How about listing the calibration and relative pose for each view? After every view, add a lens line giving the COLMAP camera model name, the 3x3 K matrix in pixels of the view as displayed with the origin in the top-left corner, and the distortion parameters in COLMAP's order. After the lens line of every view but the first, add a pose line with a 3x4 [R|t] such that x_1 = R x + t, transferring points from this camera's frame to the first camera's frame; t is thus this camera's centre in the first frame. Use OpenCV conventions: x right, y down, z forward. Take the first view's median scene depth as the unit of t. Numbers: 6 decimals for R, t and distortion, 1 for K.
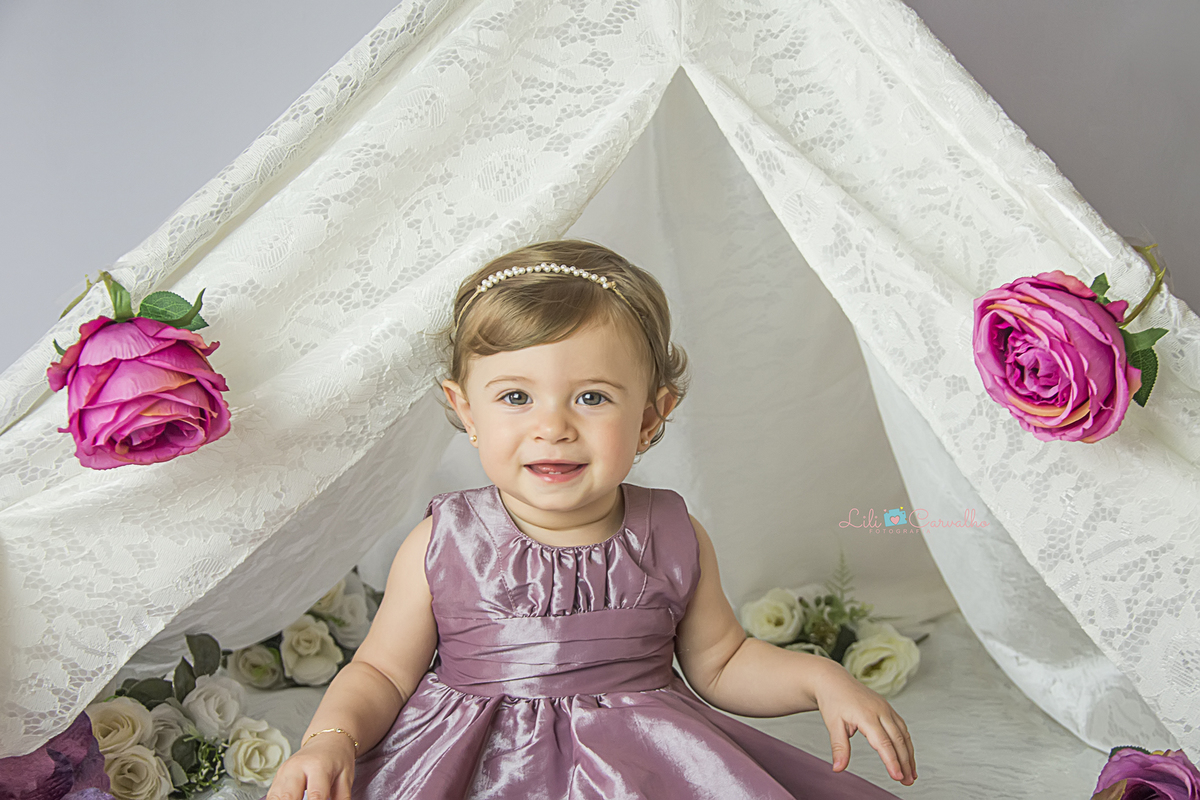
lens RADIAL K [[2038.3, 0, 612.3], [0, 2038.3, 409.2], [0, 0, 1]] dist [0.309159, 0.000000]
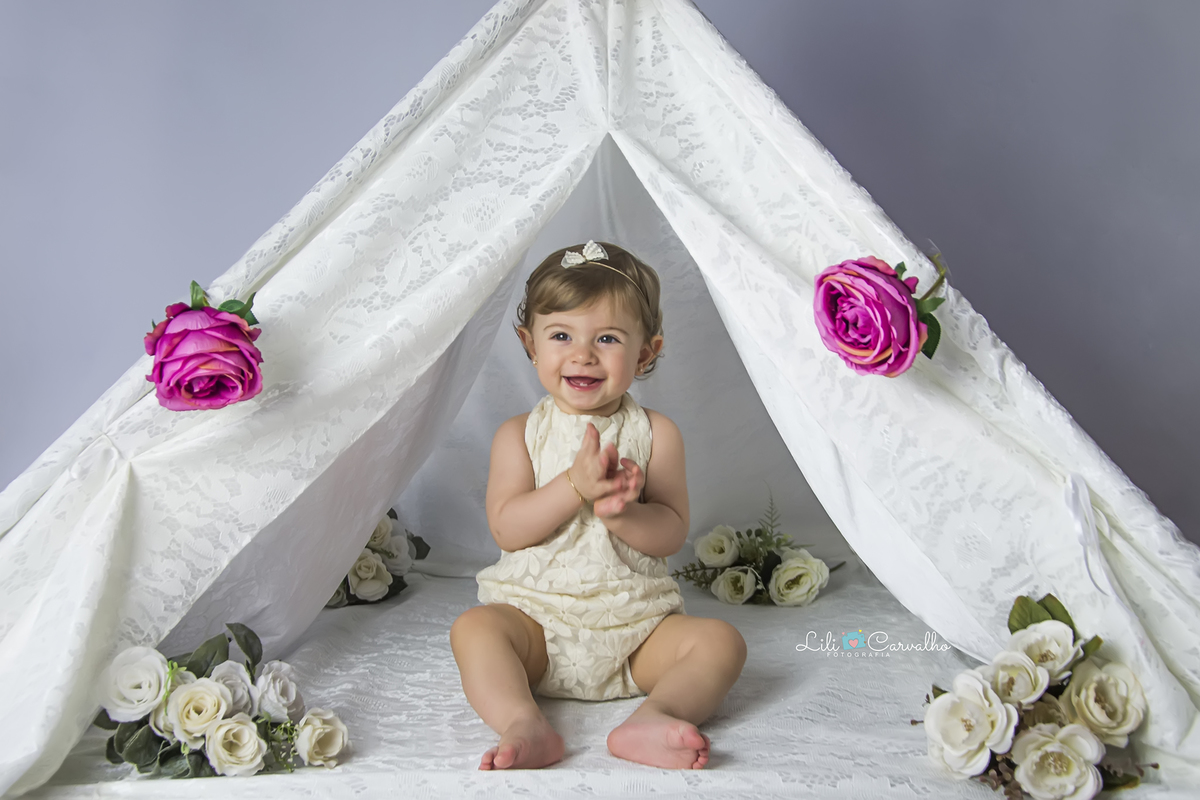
lens RADIAL K [[1842.5, 0, 610.4], [0, 1842.5, 405.2], [0, 0, 1]] dist [0.145429, 0.000000]
pose [[0.999101, -0.024605, -0.034513, 0.075974], [0.024143, 0.999614, -0.013717, 0.036555], [0.034837, 0.012872, 0.999310, -0.256508]]
